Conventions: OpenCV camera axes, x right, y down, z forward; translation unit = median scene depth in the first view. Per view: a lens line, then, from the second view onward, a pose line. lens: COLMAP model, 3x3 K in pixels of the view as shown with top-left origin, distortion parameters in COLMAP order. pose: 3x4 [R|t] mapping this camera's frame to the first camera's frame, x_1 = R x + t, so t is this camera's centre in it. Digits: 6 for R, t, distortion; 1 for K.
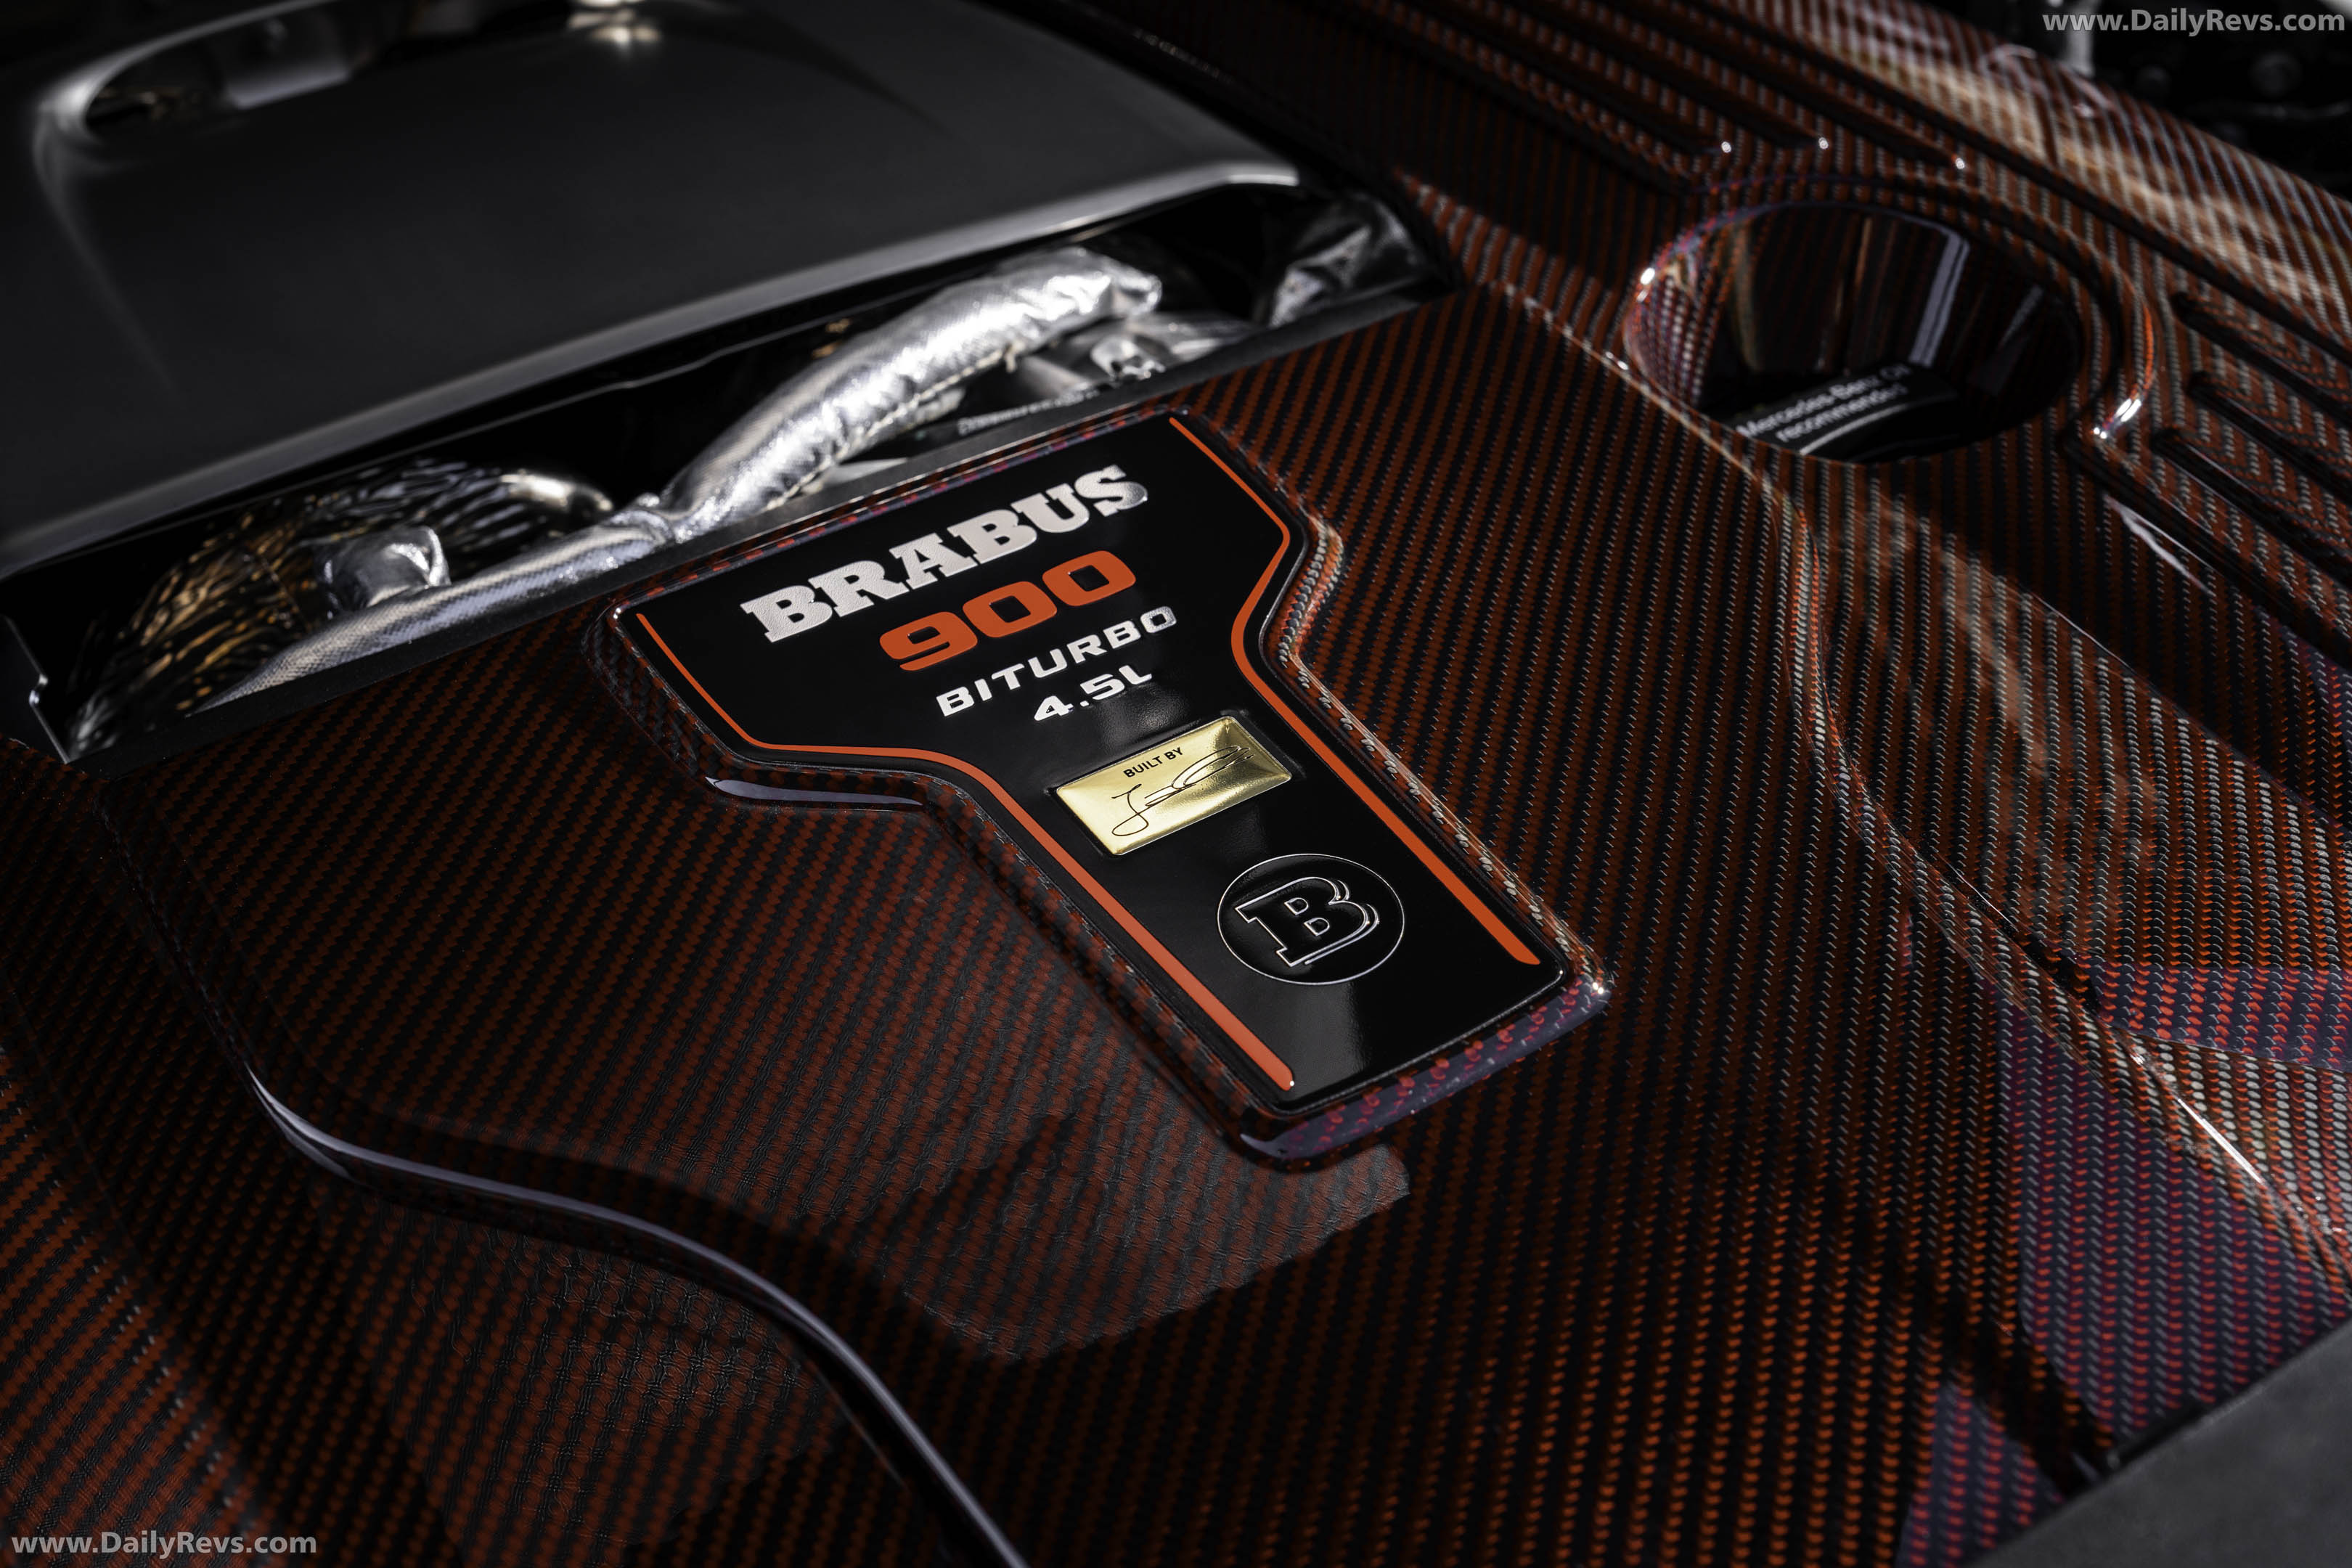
lens RADIAL K [[2812.3, 0, 1176.5], [0, 2812.3, 779.8], [0, 0, 1]] dist [0.034542, 0.000000]
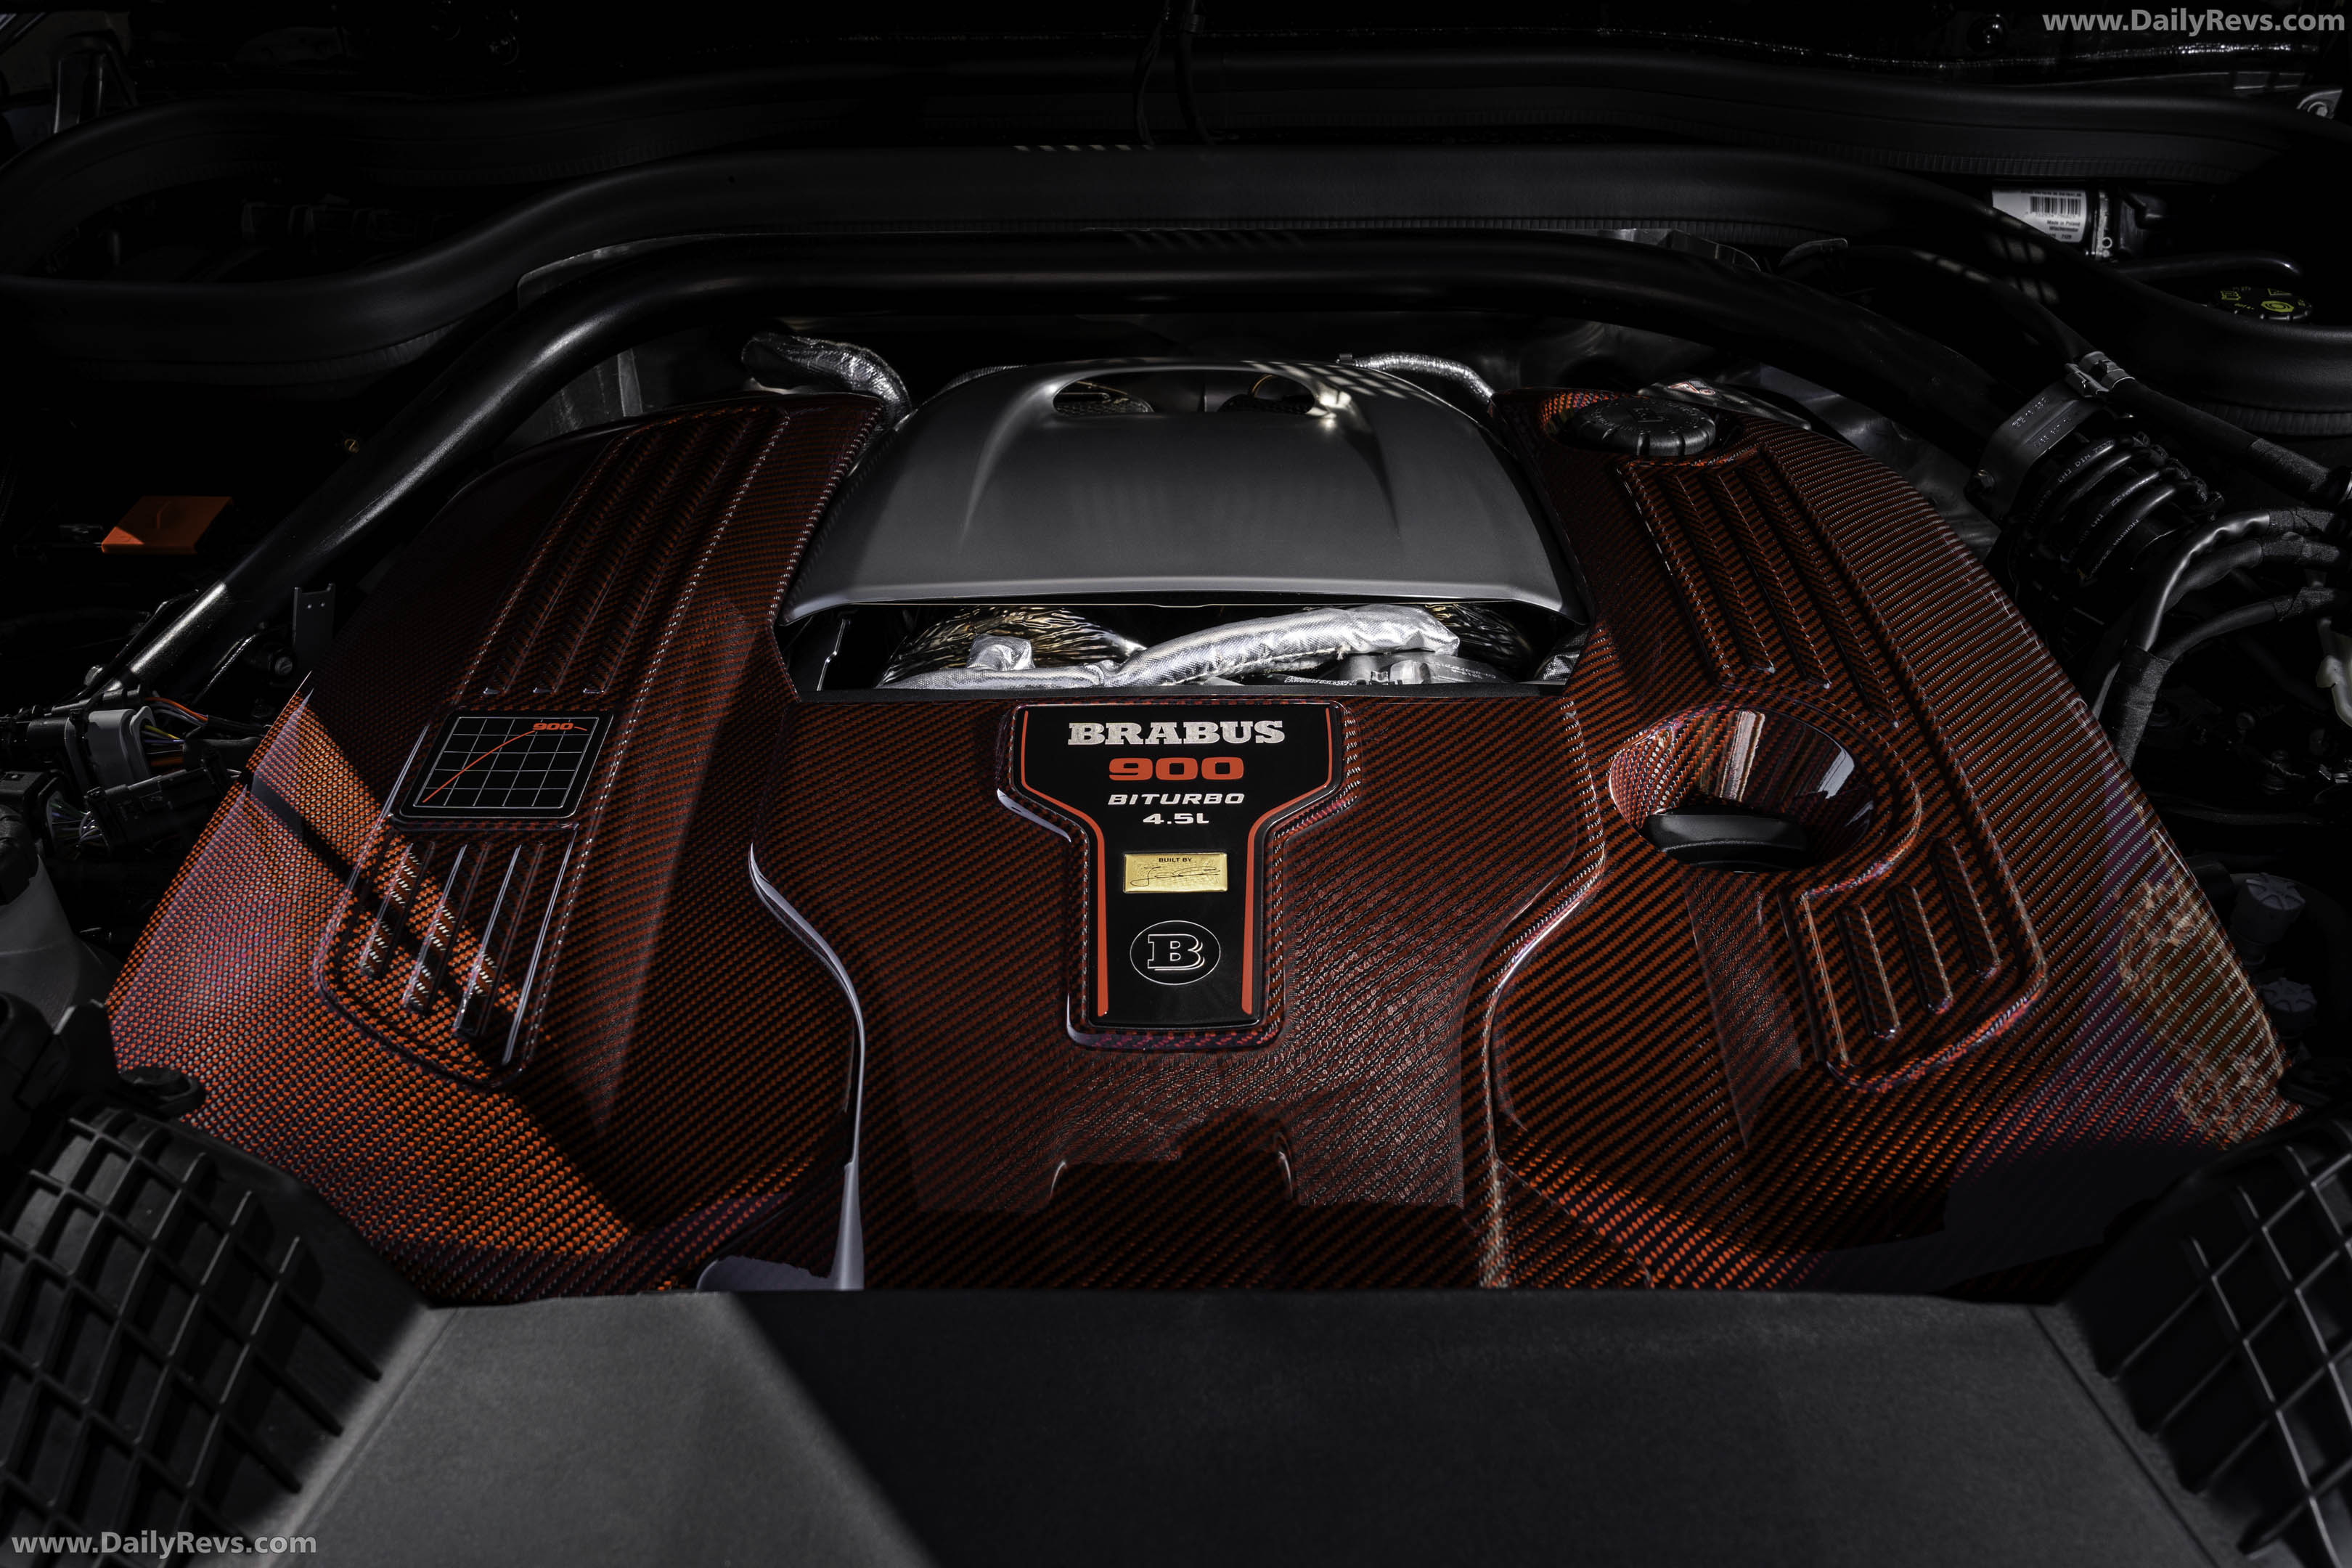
lens RADIAL K [[1881.0, 0, 1172.4], [0, 1881.0, 789.3], [0, 0, 1]] dist [-0.003382, -0.000215]
pose [[0.839536, 0.345660, -0.419165, 0.501687], [-0.351589, 0.933833, 0.065885, -0.131701], [0.414204, 0.092061, 0.905516, -0.231270]]
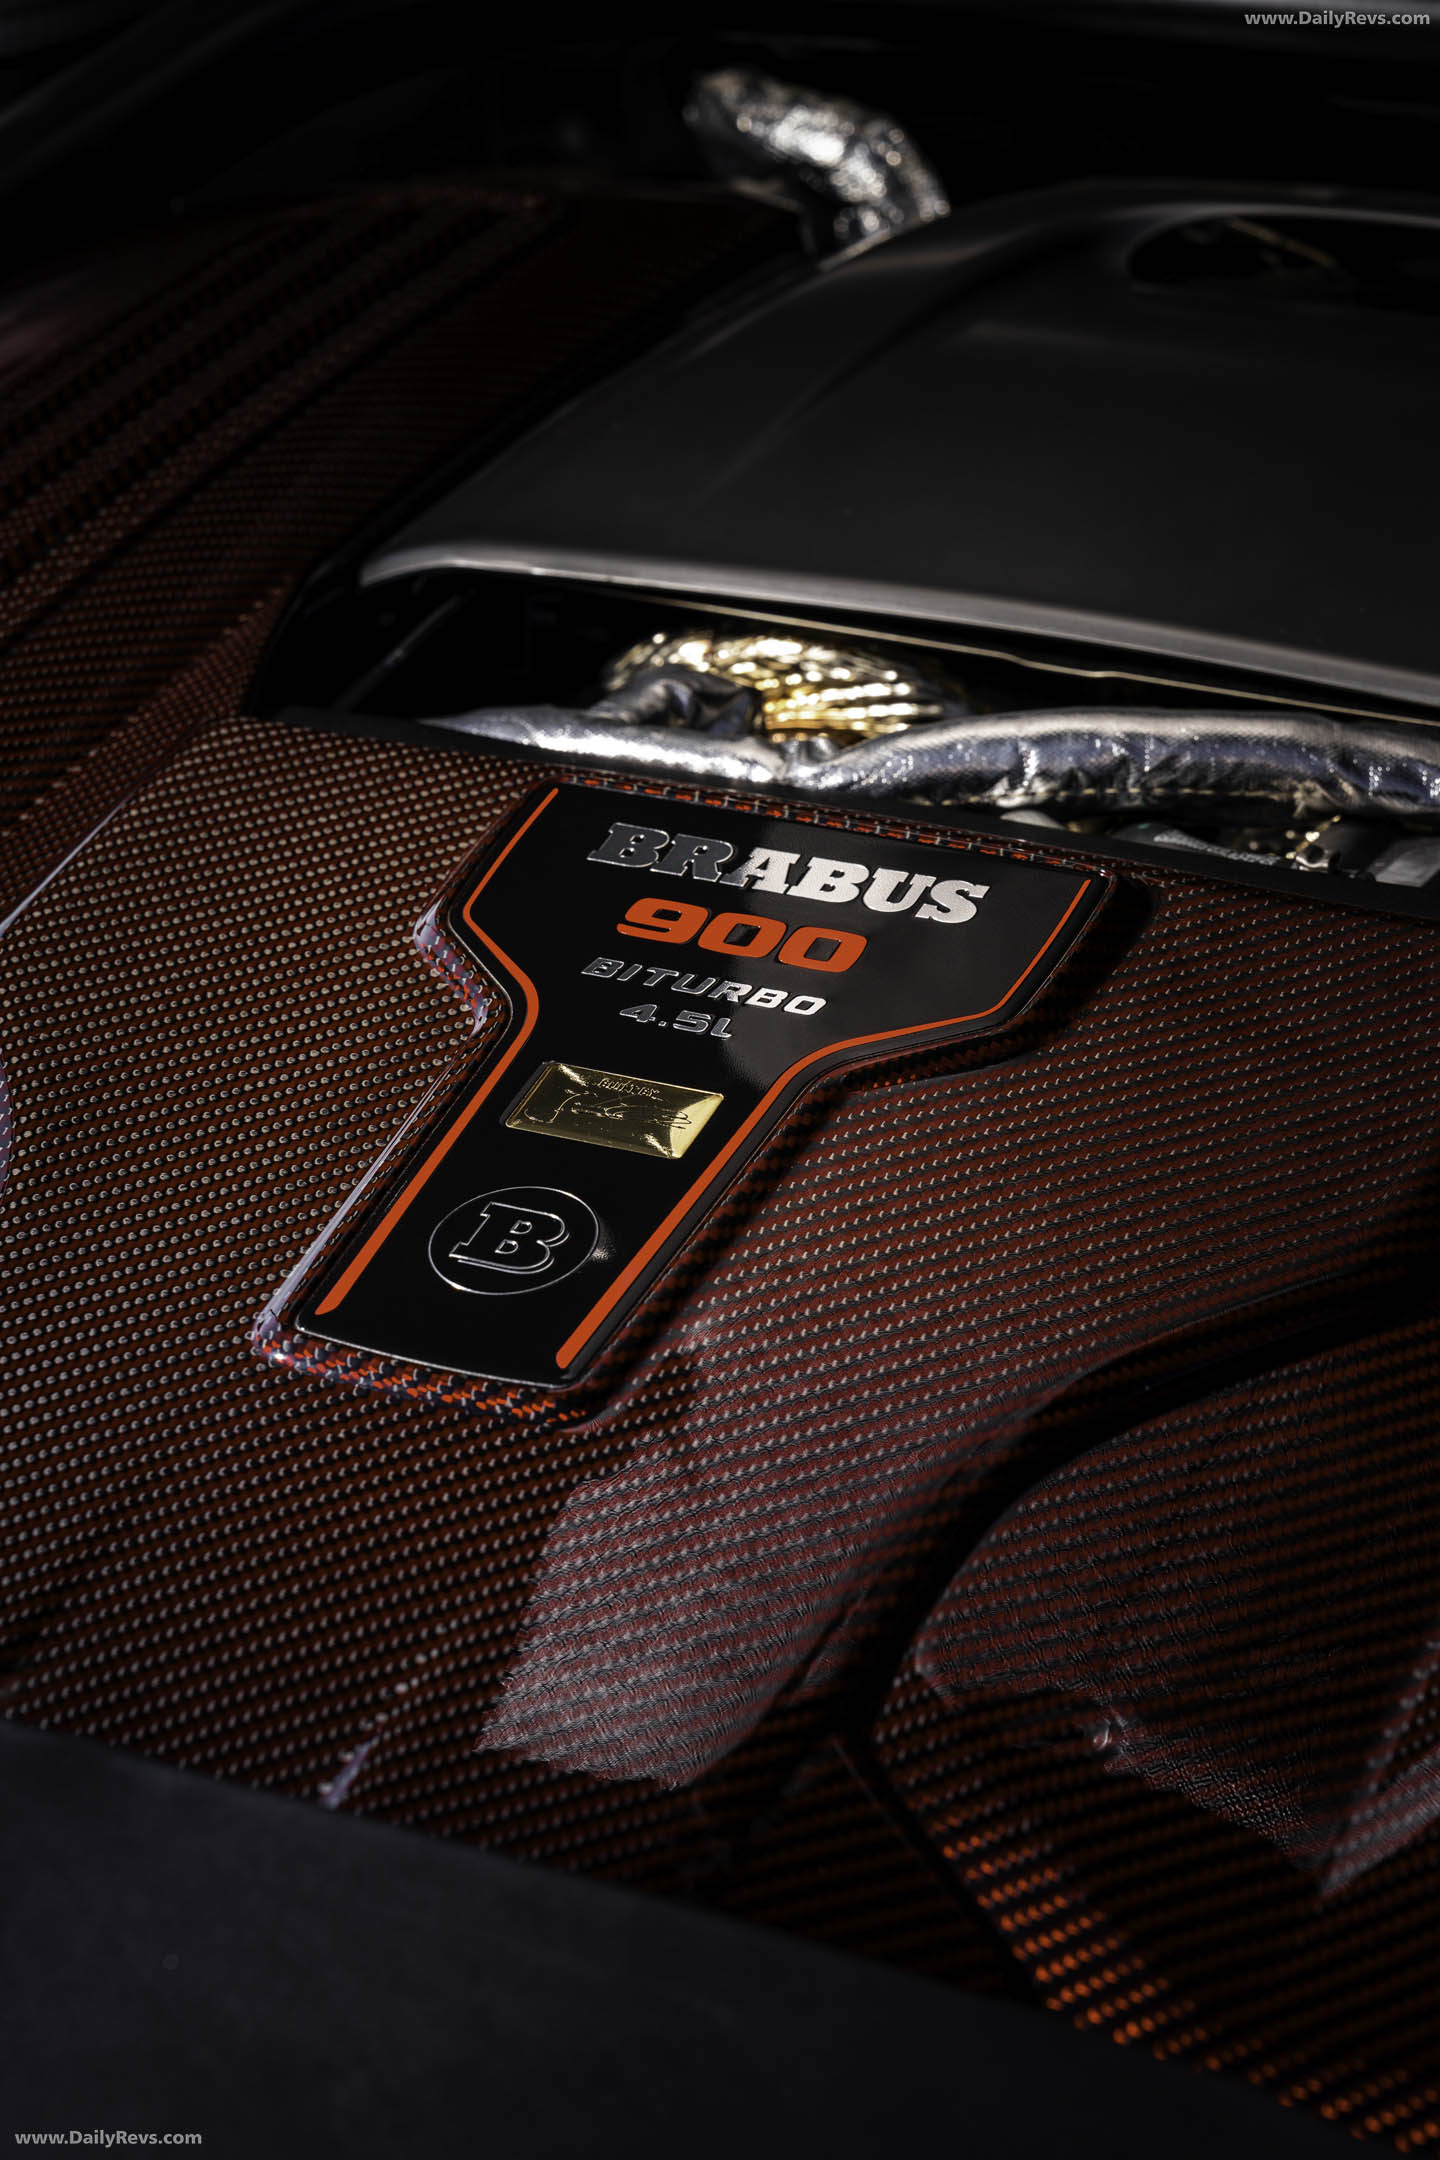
lens RADIAL K [[4306.7, 0, 720.7], [0, 4306.7, 1079.3], [0, 0, 1]] dist [-0.026624, 0.000000]
pose [[0.528236, 0.474828, -0.703921, 1.083165], [-0.469844, 0.853993, 0.223478, -0.365041], [0.707258, 0.212684, 0.674205, -0.095212]]
